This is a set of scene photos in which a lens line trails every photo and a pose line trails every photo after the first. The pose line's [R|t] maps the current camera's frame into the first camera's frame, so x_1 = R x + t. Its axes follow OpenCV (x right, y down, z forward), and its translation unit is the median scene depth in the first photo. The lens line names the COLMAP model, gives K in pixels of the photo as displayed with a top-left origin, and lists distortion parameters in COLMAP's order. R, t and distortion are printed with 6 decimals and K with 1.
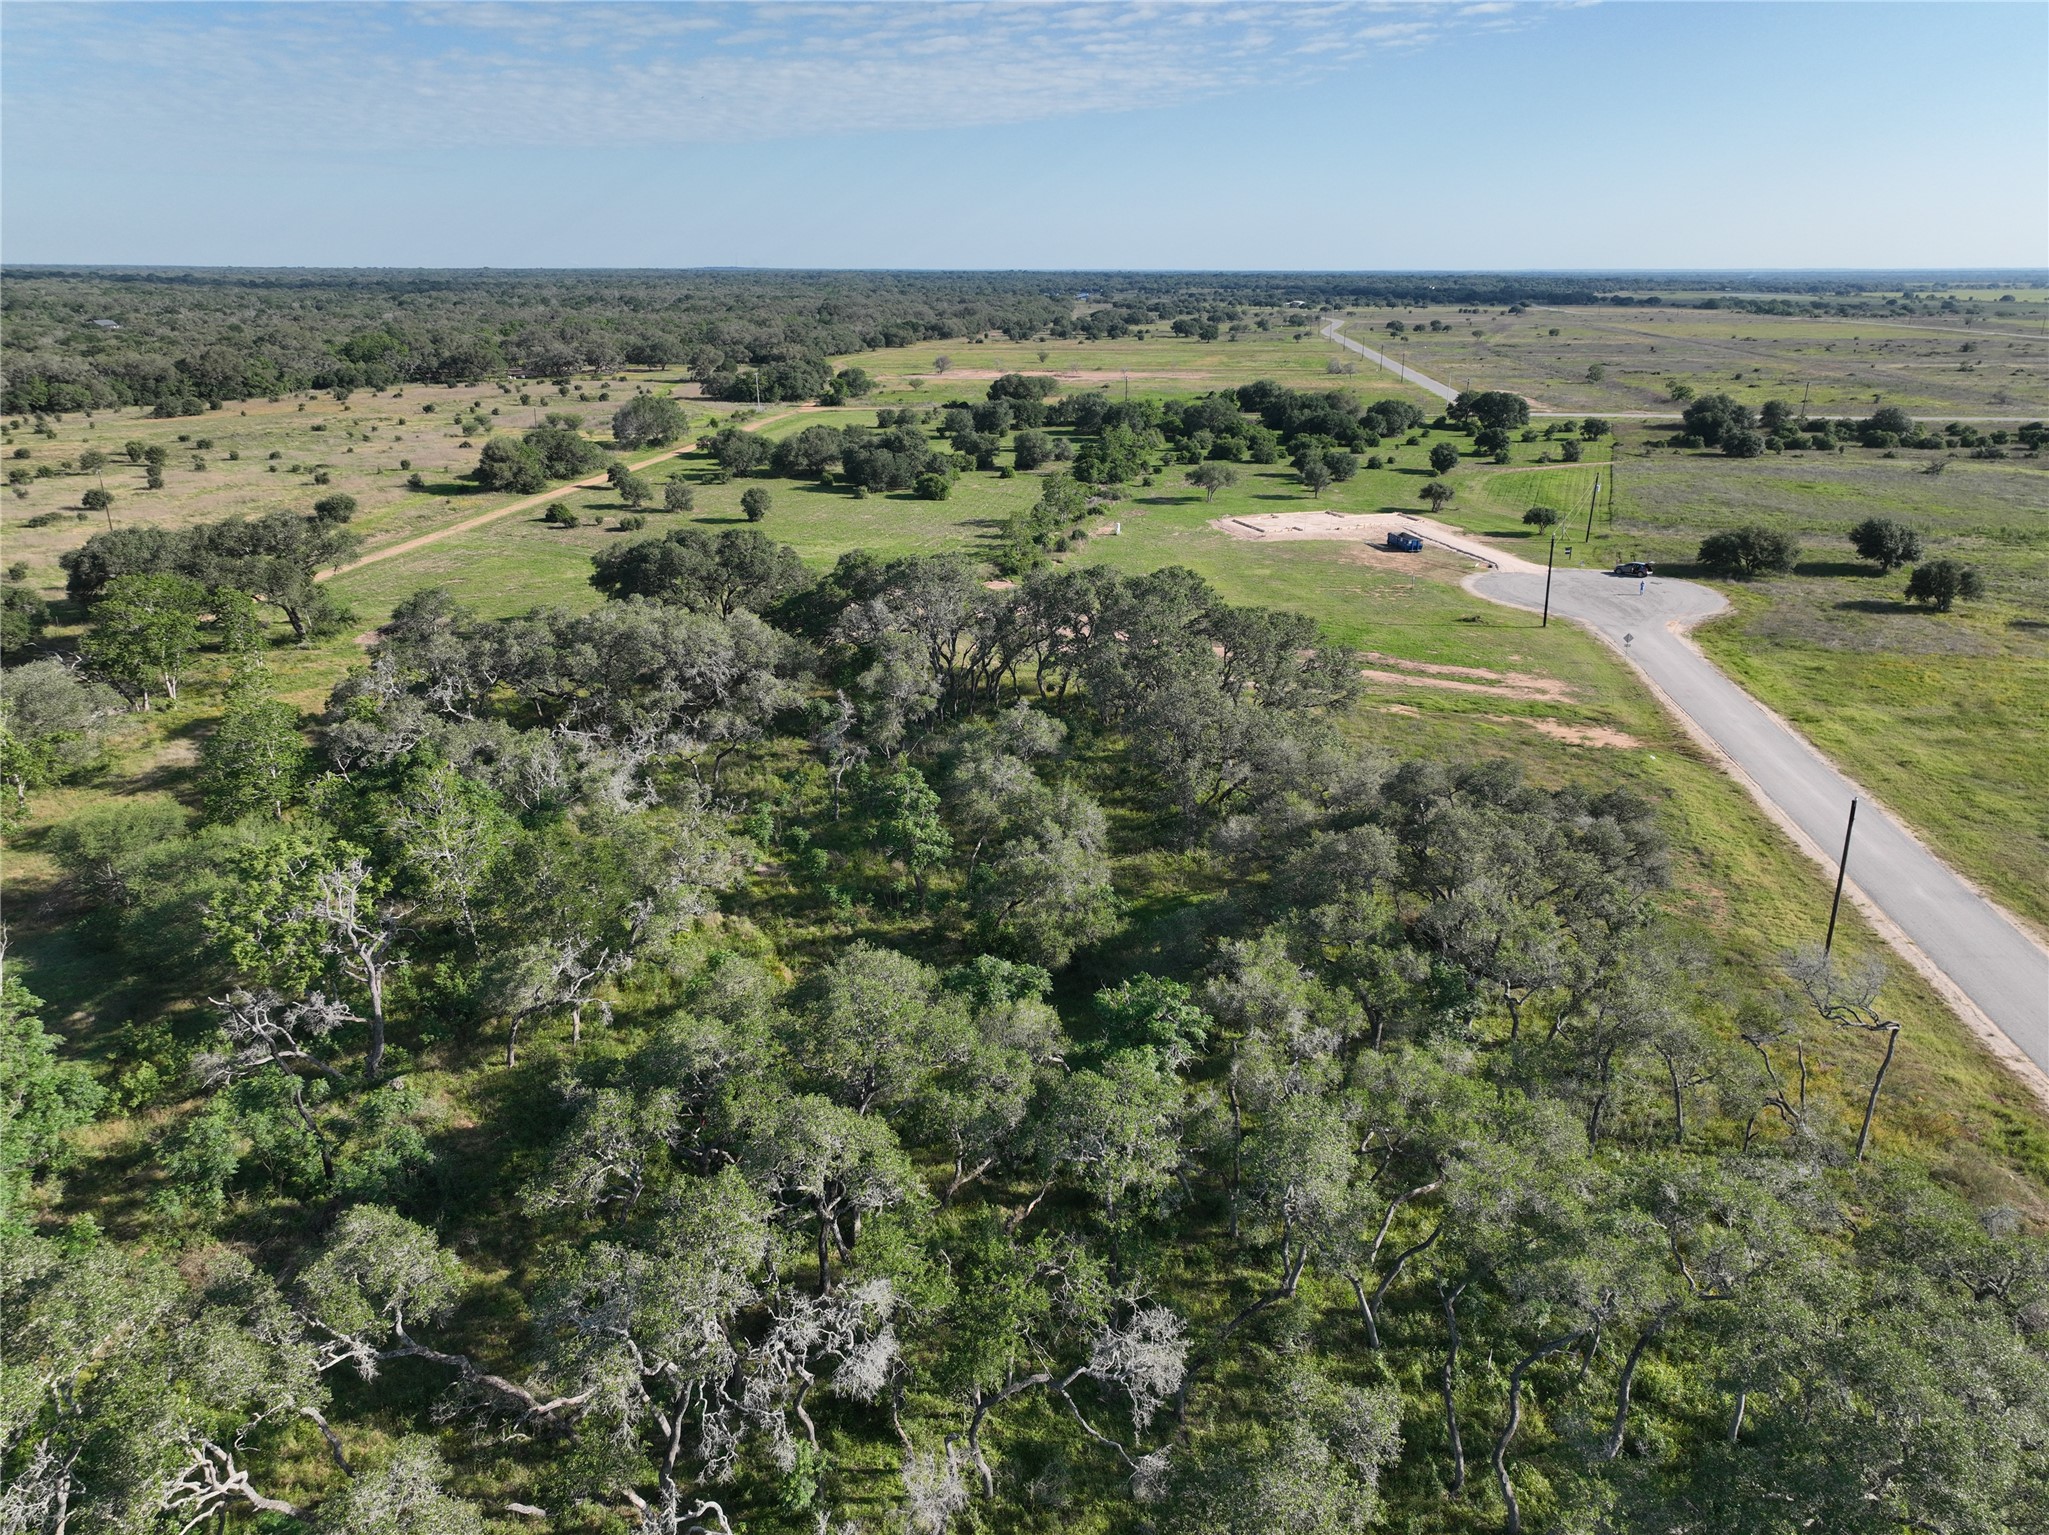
lens RADIAL K [[1445.6, 0, 1024.2], [0, 1445.6, 762.2], [0, 0, 1]] dist [-0.009283, 0.026048]
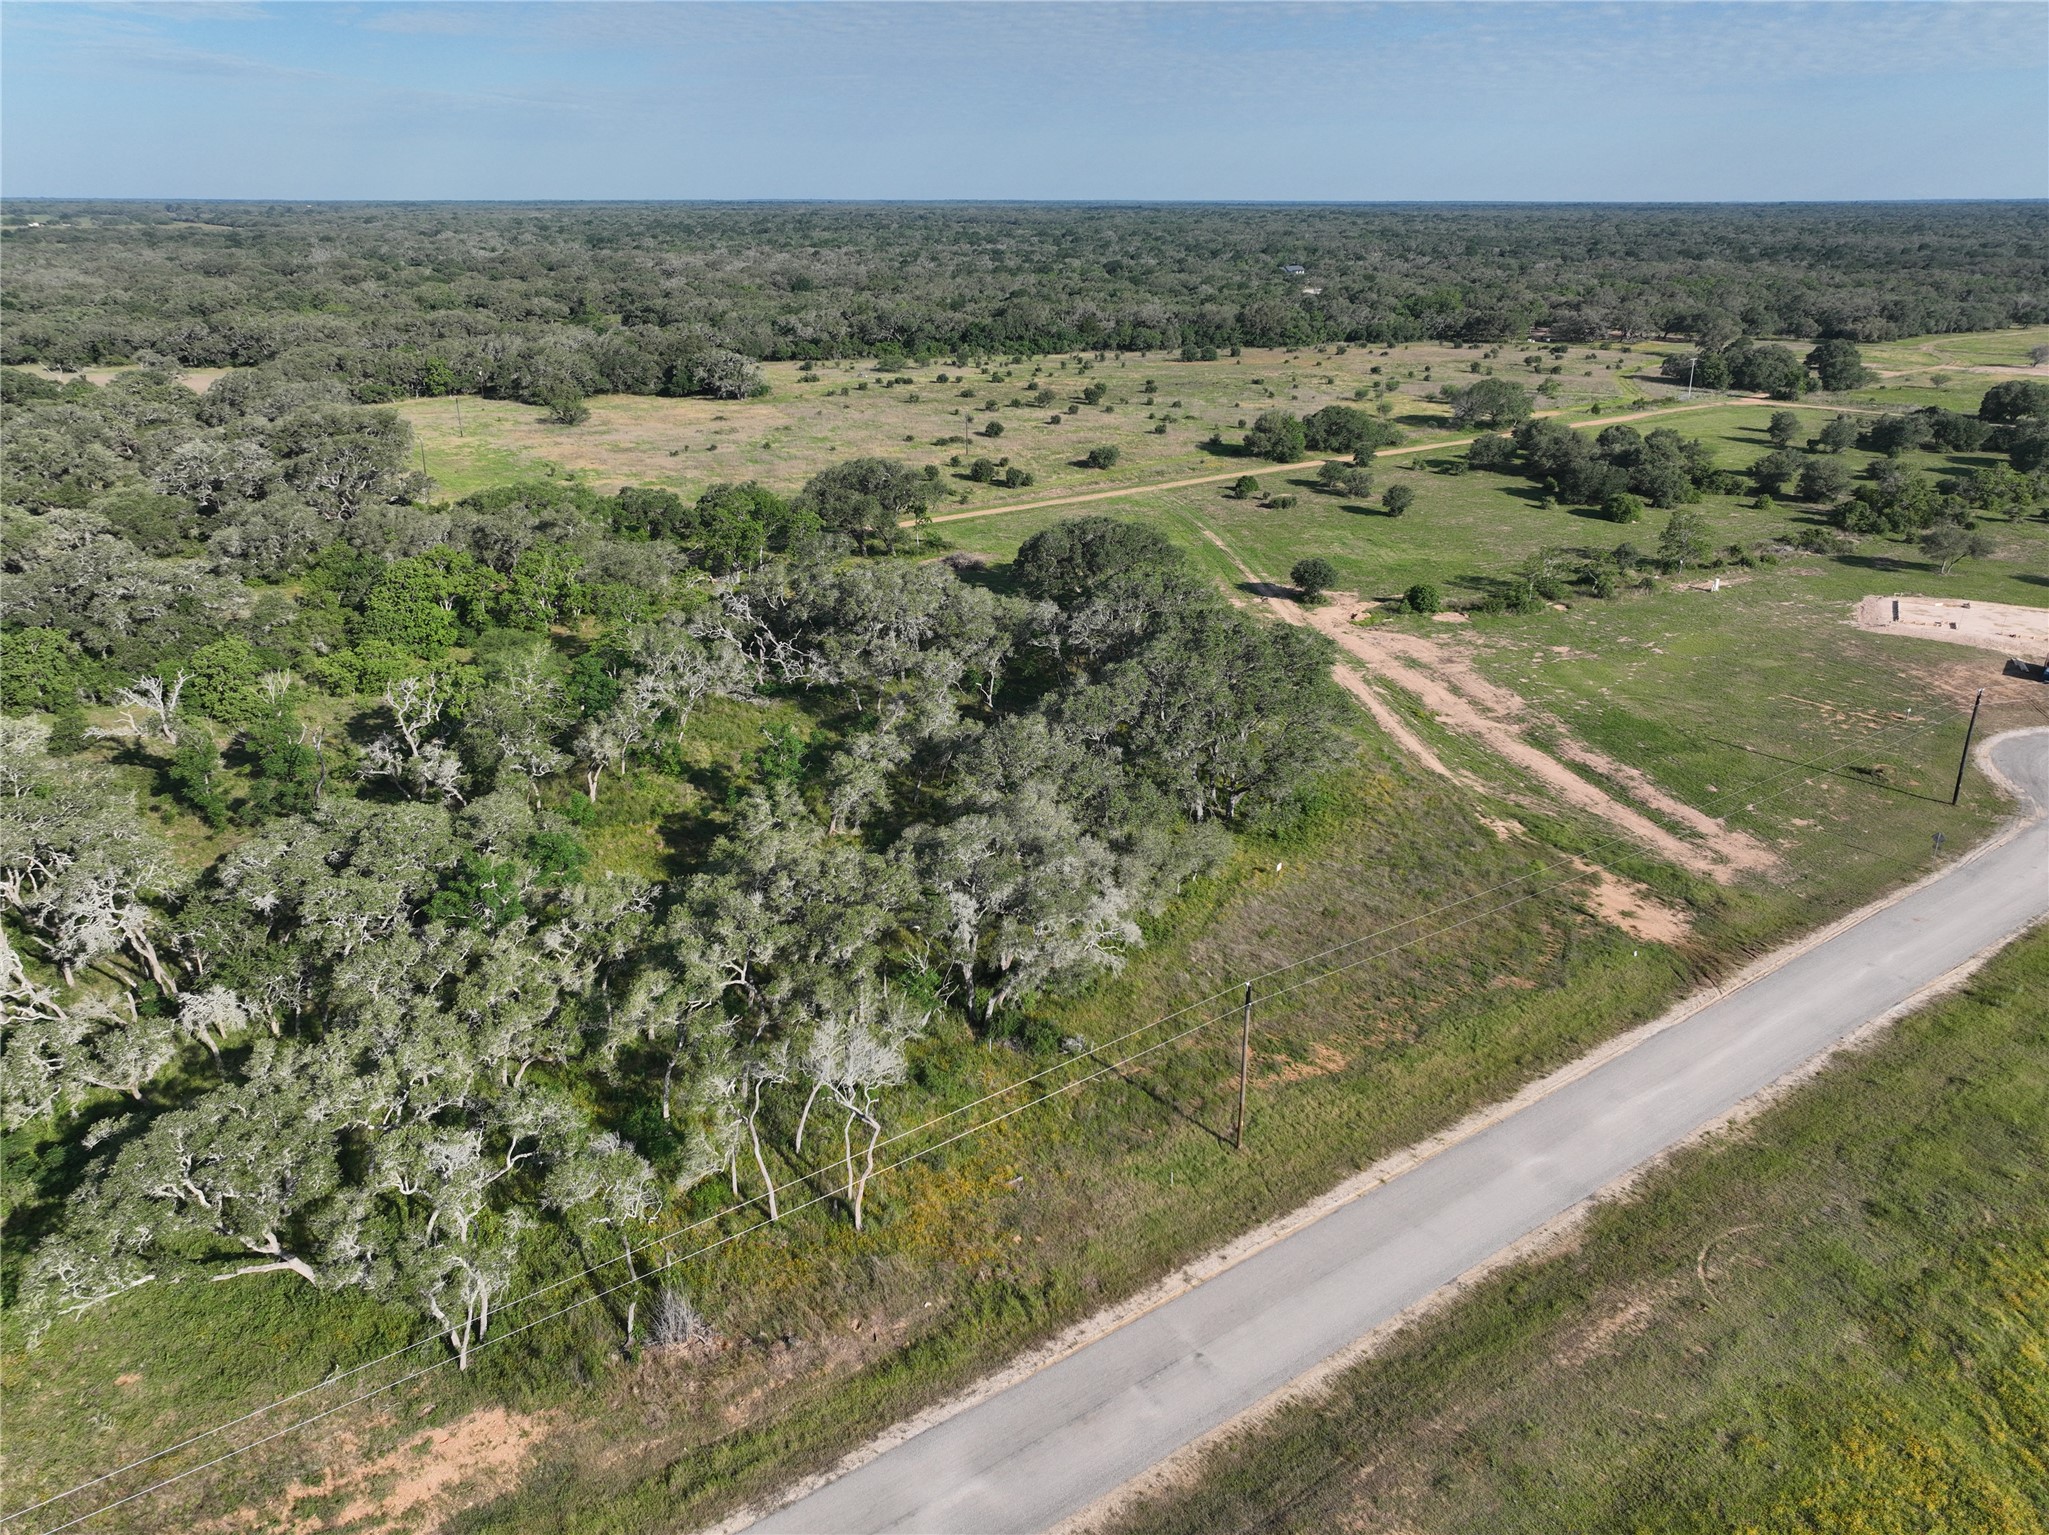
lens RADIAL K [[1445.6, 0, 1024.2], [0, 1445.6, 762.2], [0, 0, 1]] dist [-0.009283, 0.026048]
pose [[0.689004, 0.262940, -0.675379, 0.623391], [-0.235264, 0.962548, 0.134731, -0.120152], [0.685511, 0.066063, 0.725059, 0.116708]]
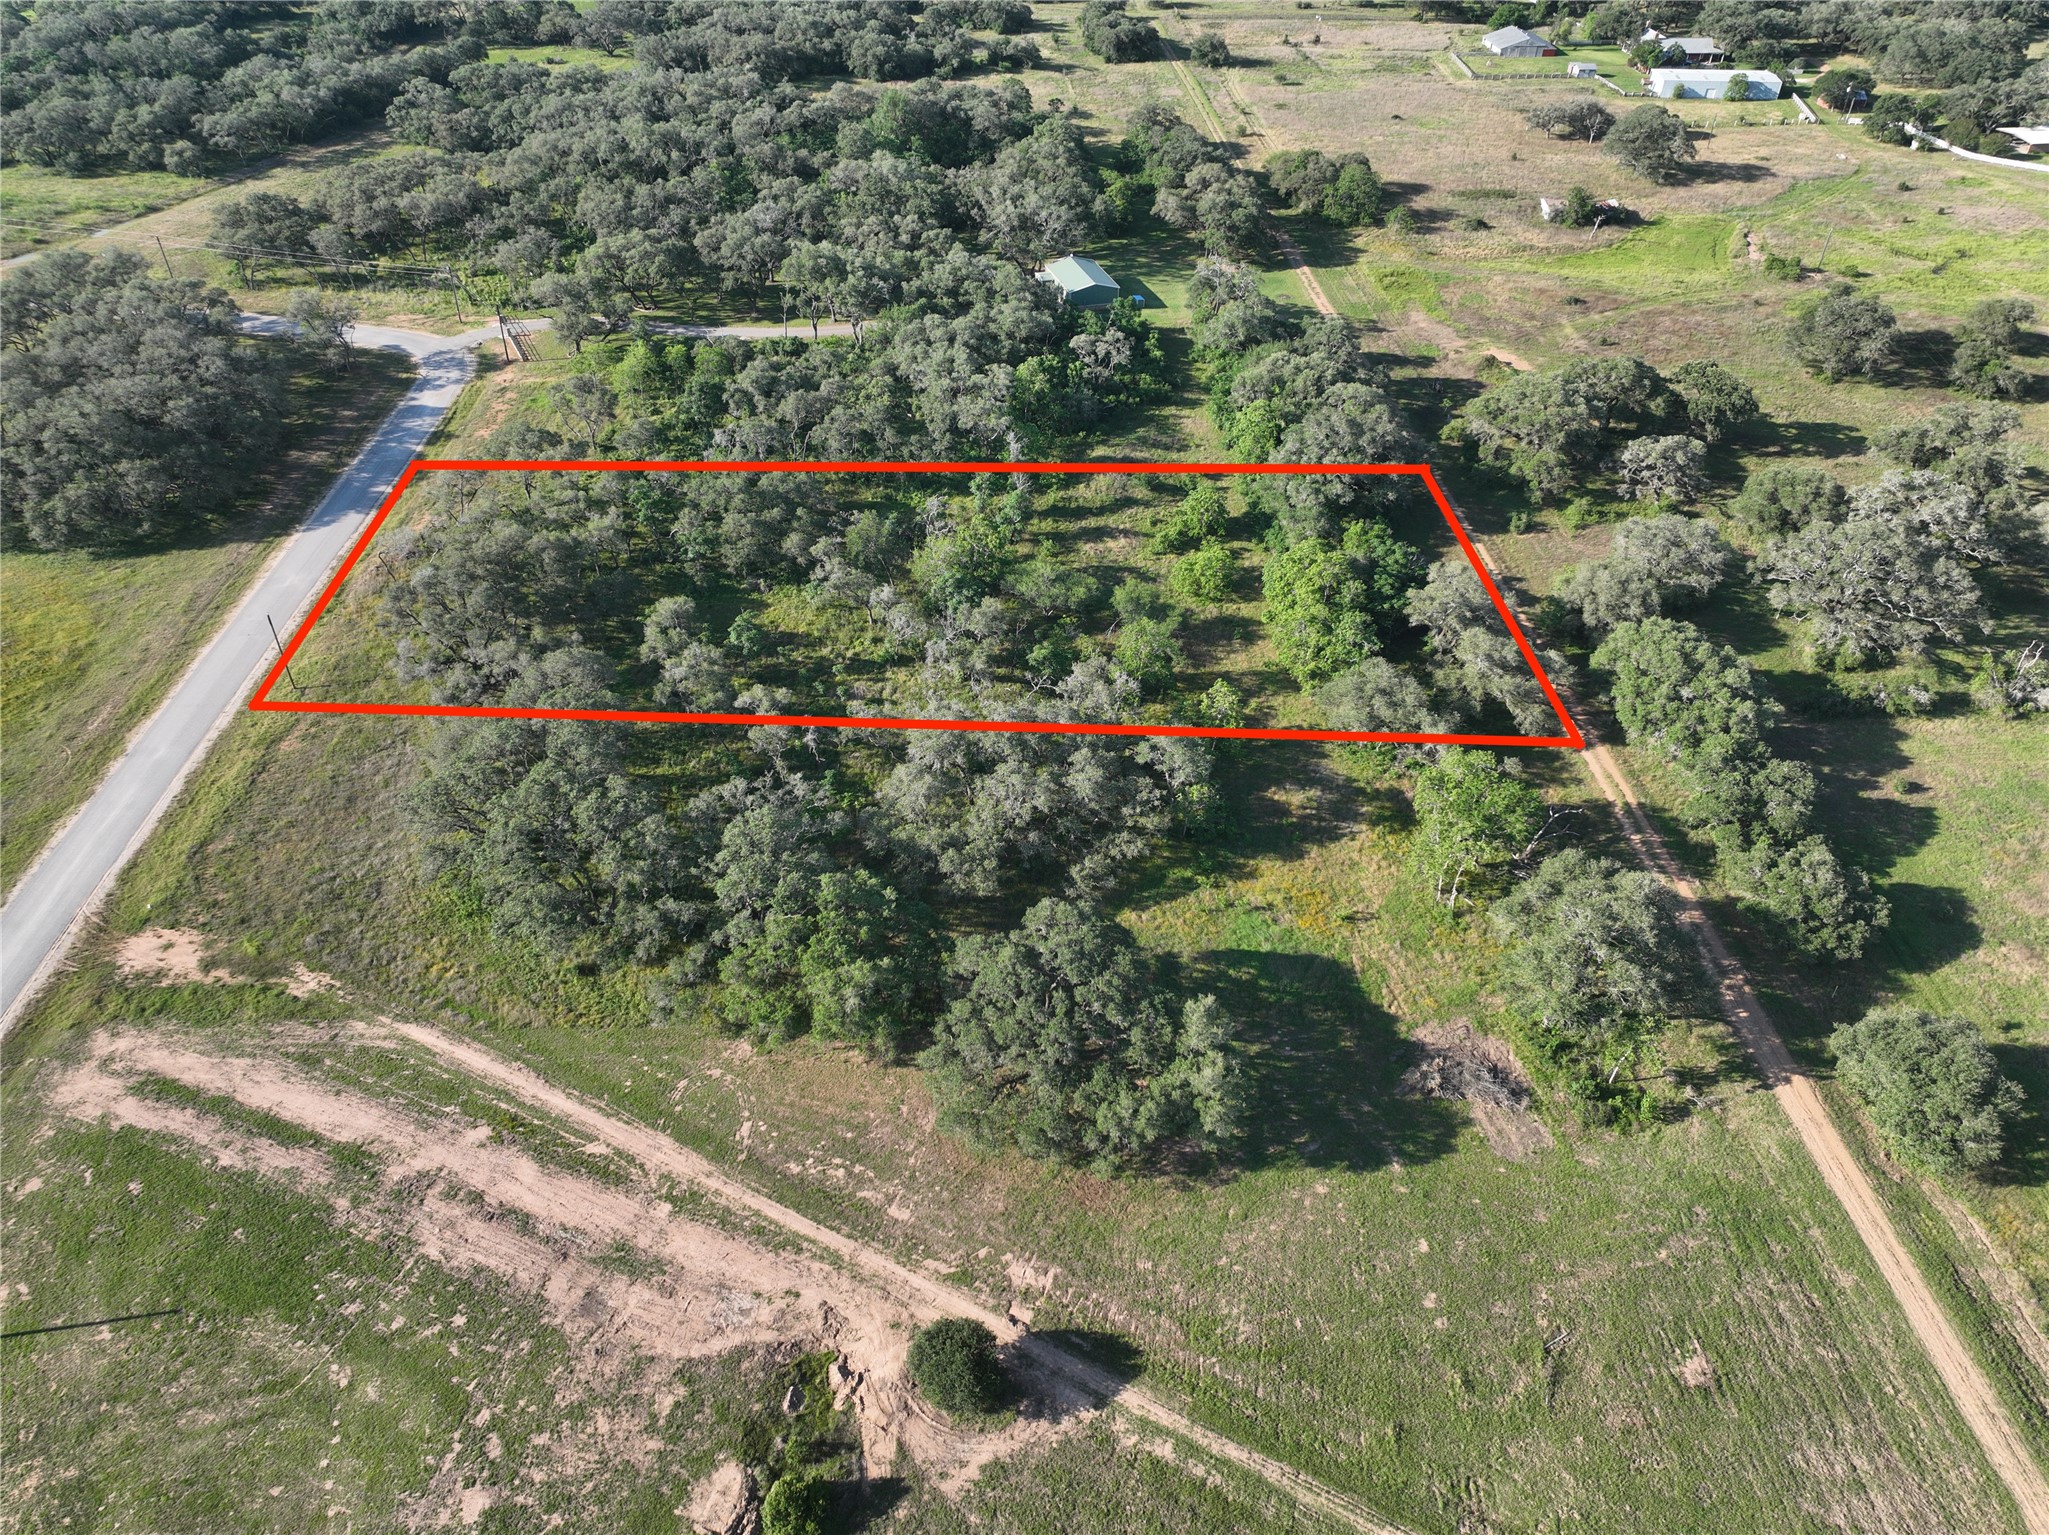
lens RADIAL K [[1445.6, 0, 1024.2], [0, 1445.6, 762.2], [0, 0, 1]] dist [-0.009283, 0.026048]
pose [[-0.986225, 0.093809, -0.136235, -0.104309], [-0.062185, 0.552928, 0.830905, -0.937373], [0.153274, 0.827932, -0.539478, 1.410954]]
